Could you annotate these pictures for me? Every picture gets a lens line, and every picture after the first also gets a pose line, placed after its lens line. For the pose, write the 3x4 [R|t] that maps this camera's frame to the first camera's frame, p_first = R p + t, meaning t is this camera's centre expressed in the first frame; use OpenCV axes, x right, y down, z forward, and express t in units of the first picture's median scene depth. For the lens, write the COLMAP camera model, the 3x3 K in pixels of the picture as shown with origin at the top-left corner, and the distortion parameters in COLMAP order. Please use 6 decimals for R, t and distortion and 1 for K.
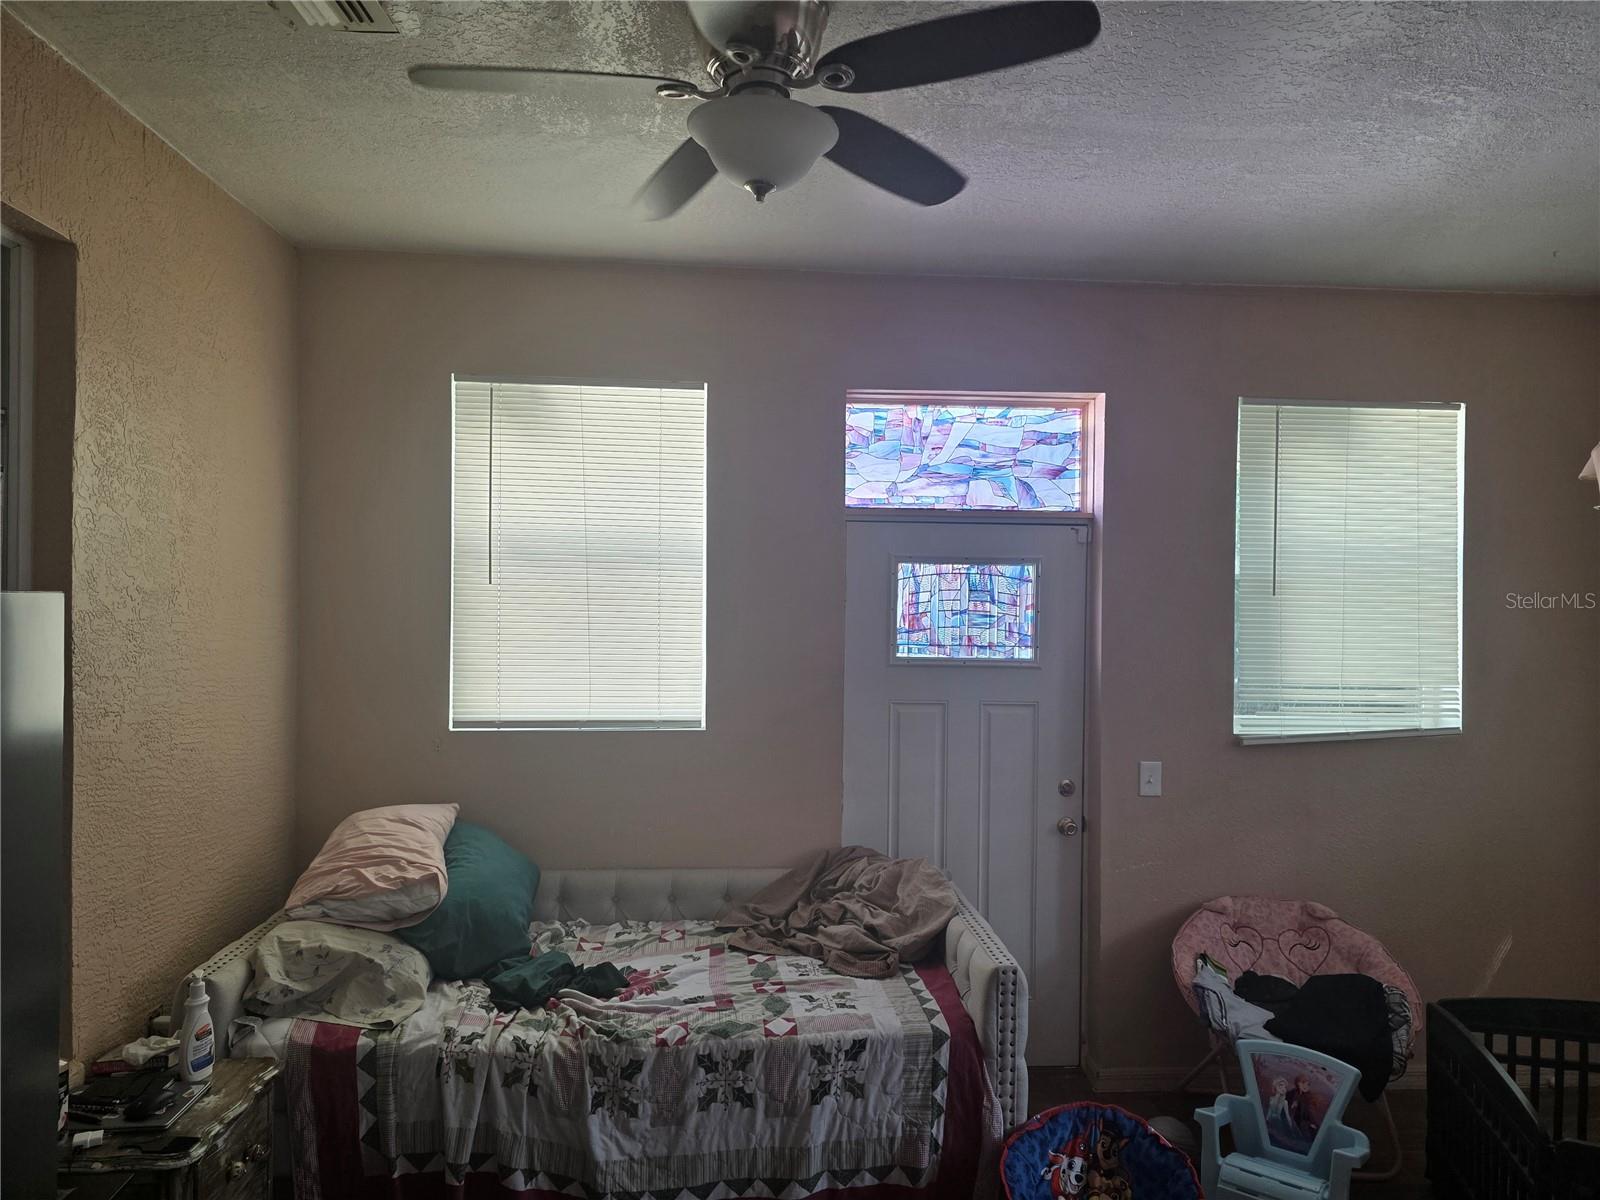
lens RADIAL K [[1079.0, 0, 797.7], [0, 1079.0, 601.8], [0, 0, 1]] dist [0.047119, -0.032856]
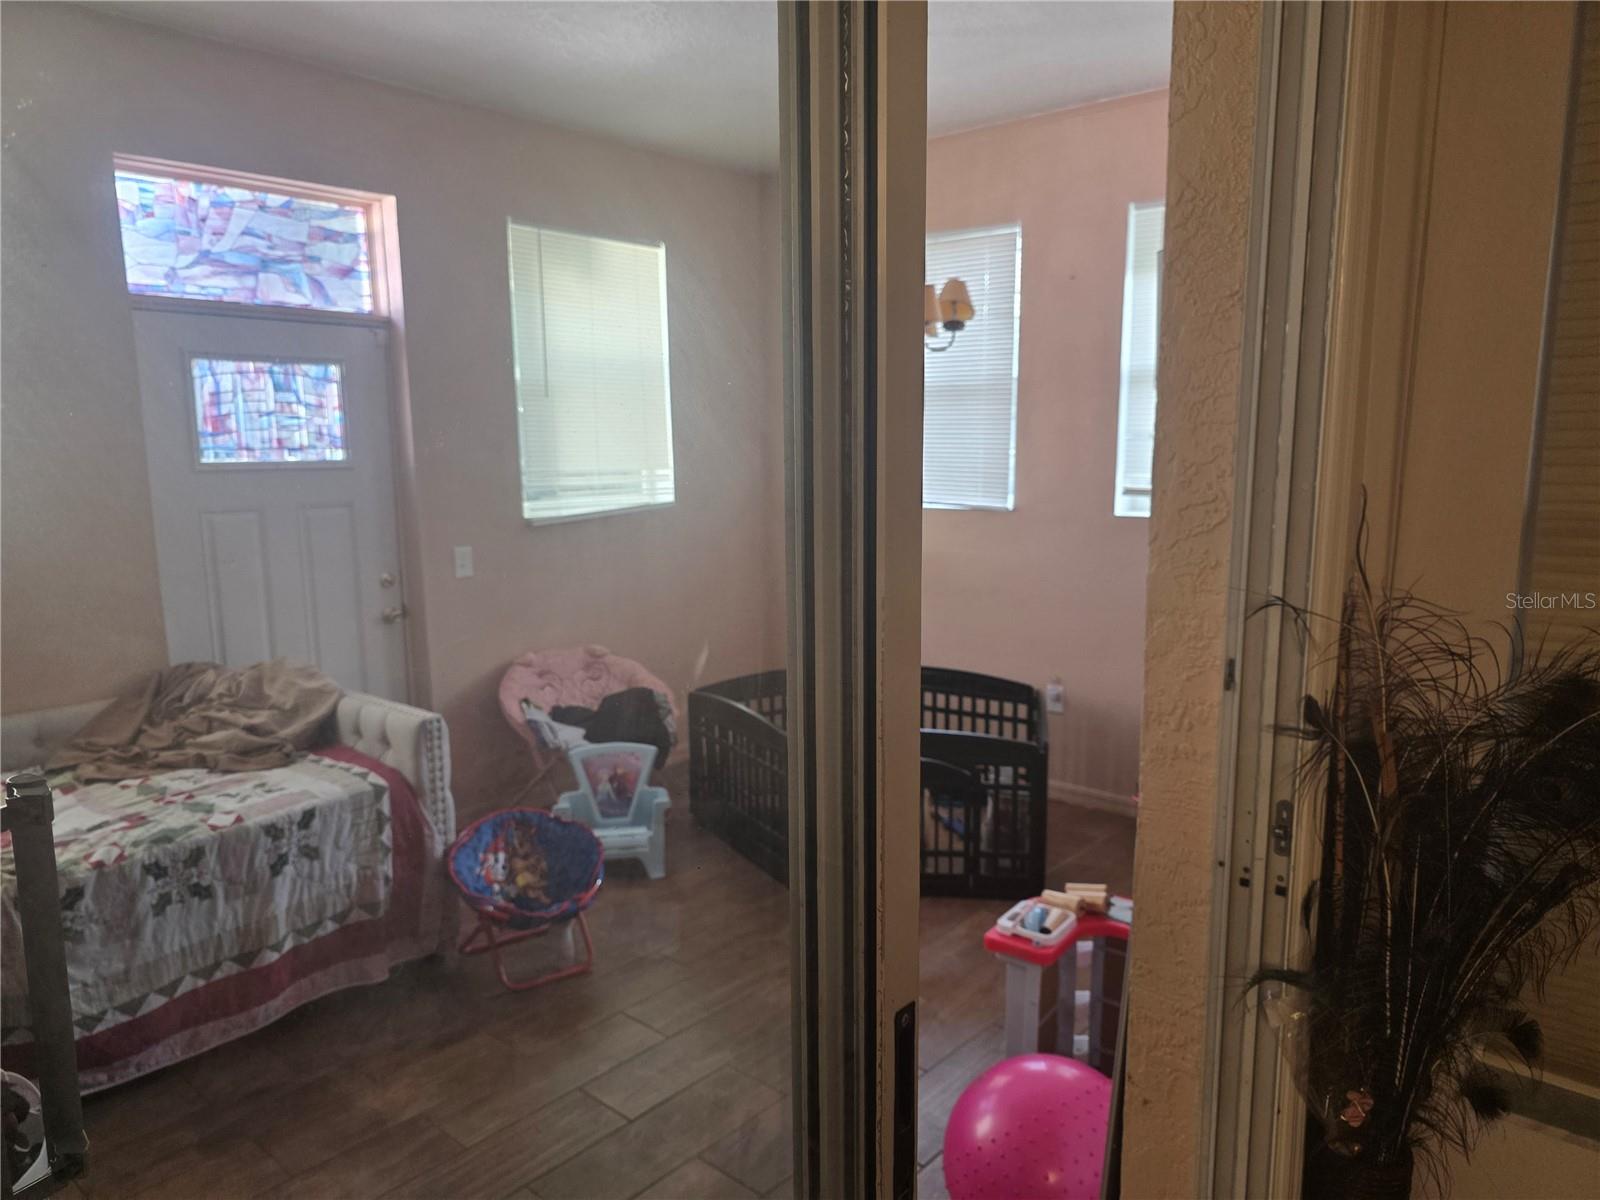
lens RADIAL K [[1079.0, 0, 804.7], [0, 1079.0, 605.7], [0, 0, 1]] dist [0.047119, -0.032856]
pose [[0.714222, -0.130231, 0.687696, -0.228140], [0.015082, 0.985173, 0.170902, 0.022387], [-0.699756, -0.111690, 0.705597, -0.055240]]
